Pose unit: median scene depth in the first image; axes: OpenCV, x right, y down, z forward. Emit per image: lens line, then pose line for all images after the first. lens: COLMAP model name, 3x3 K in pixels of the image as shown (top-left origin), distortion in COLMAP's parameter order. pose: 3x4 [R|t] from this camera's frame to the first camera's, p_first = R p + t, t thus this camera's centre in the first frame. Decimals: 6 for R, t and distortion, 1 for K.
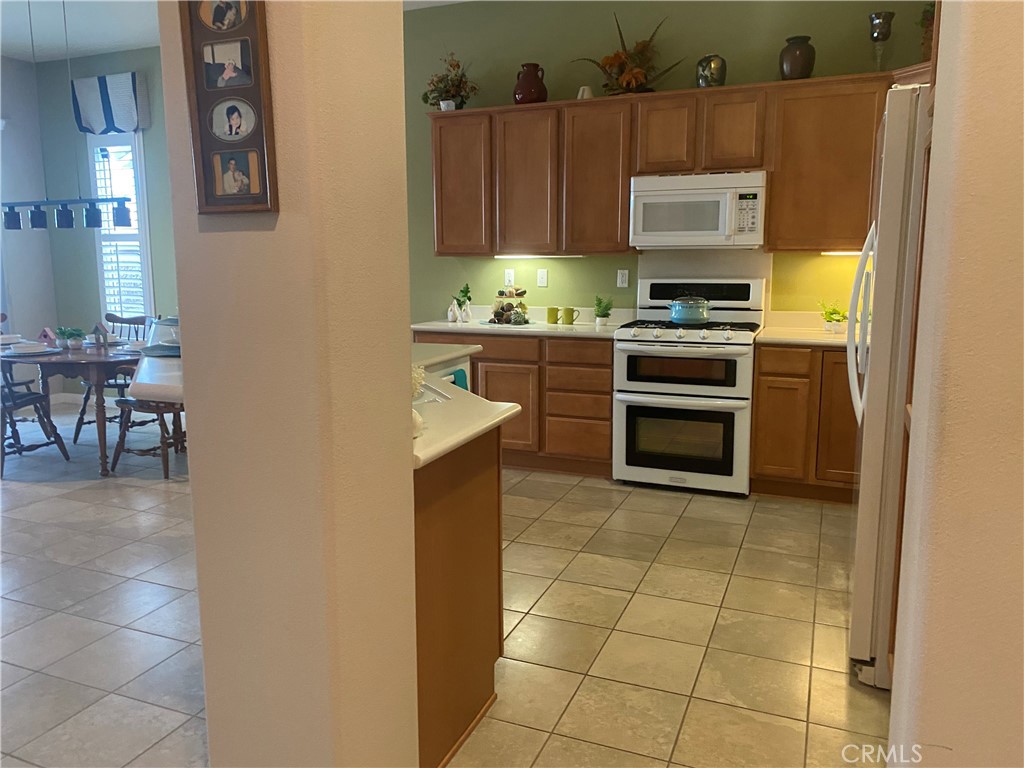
lens RADIAL K [[805.5, 0, 508.7], [0, 805.5, 380.9], [0, 0, 1]] dist [0.112508, -0.107735]
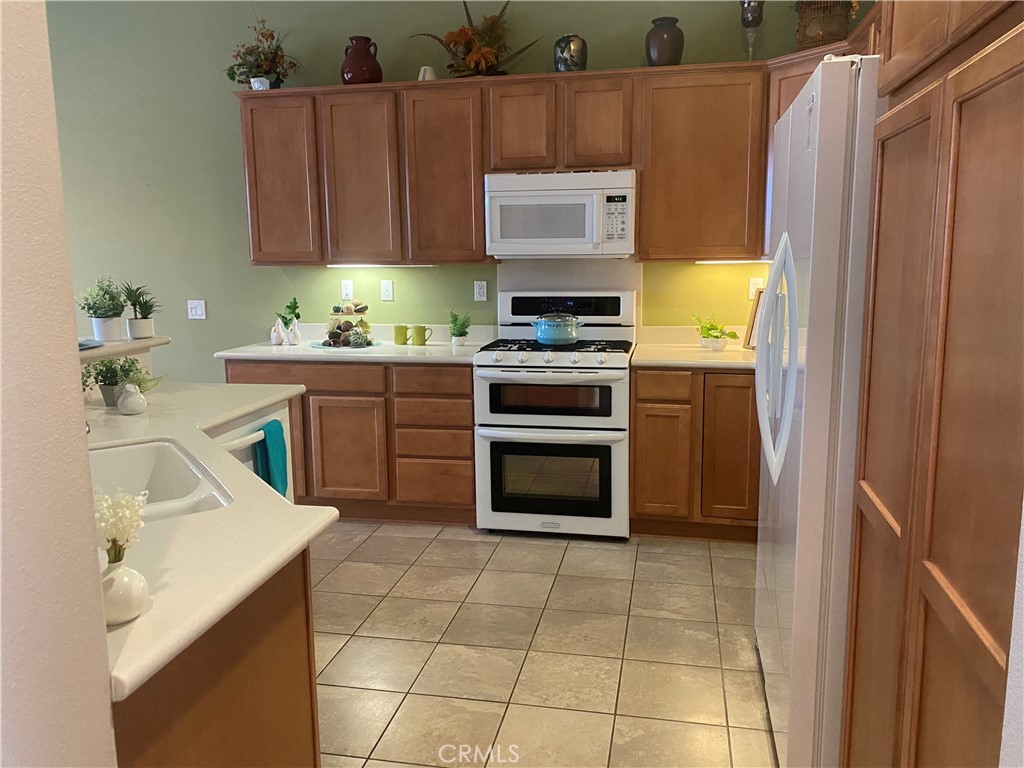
lens RADIAL K [[805.5, 0, 516.7], [0, 805.5, 377.9], [0, 0, 1]] dist [0.112508, -0.107735]
pose [[0.982742, -0.034798, 0.181680, 0.021423], [0.034786, 0.999389, 0.003254, -0.038803], [-0.181683, 0.003122, 0.983352, 0.157699]]
